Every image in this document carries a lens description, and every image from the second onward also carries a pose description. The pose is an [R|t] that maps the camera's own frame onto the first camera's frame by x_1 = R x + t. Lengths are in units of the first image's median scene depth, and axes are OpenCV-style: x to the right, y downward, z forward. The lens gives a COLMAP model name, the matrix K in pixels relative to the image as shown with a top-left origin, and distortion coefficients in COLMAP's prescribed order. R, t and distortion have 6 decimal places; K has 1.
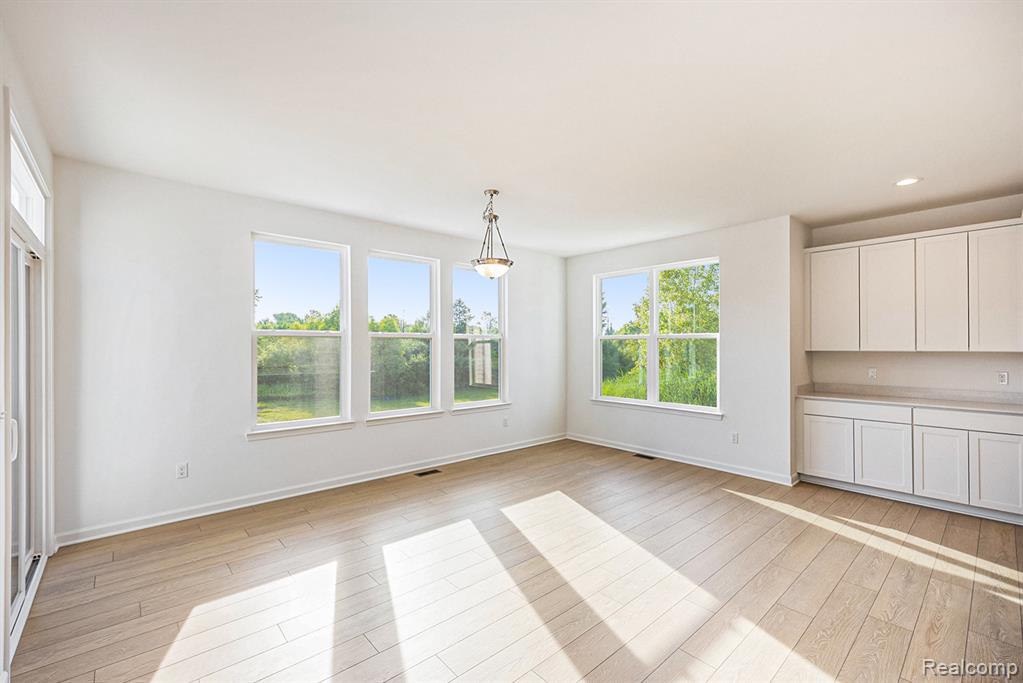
lens RADIAL K [[431.0, 0, 506.9], [0, 431.0, 343.4], [0, 0, 1]] dist [0.010830, -0.000263]
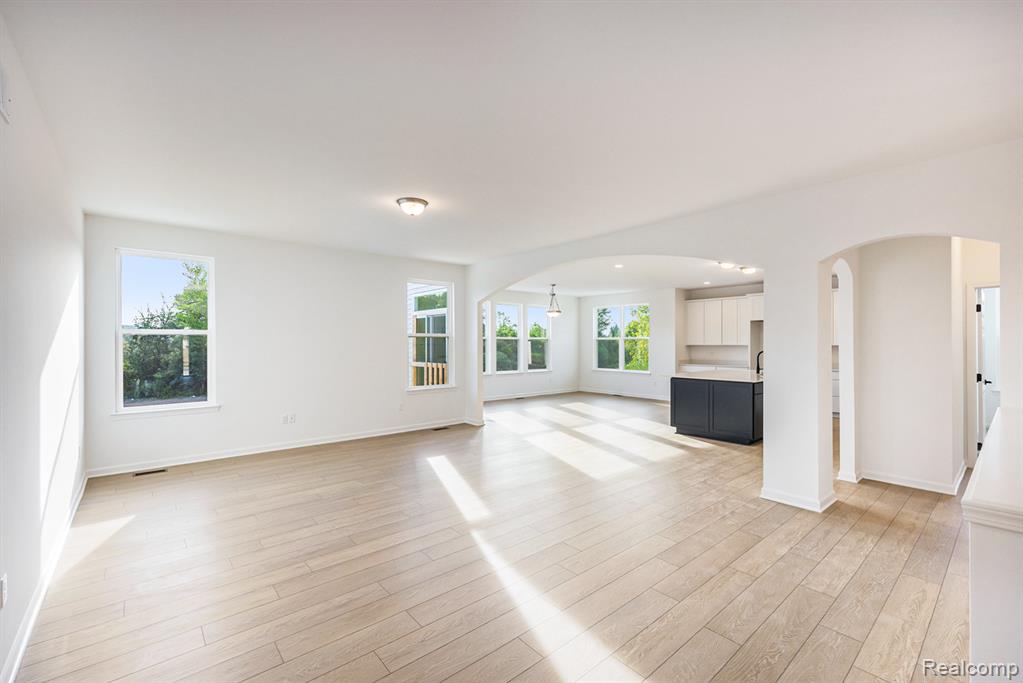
lens RADIAL K [[431.0, 0, 506.9], [0, 431.0, 343.4], [0, 0, 1]] dist [0.010830, -0.000263]
pose [[0.999907, -0.000499, -0.013614, -0.230074], [0.000598, 0.999974, 0.007204, -0.009366], [0.013610, -0.007212, 0.999881, -1.346224]]
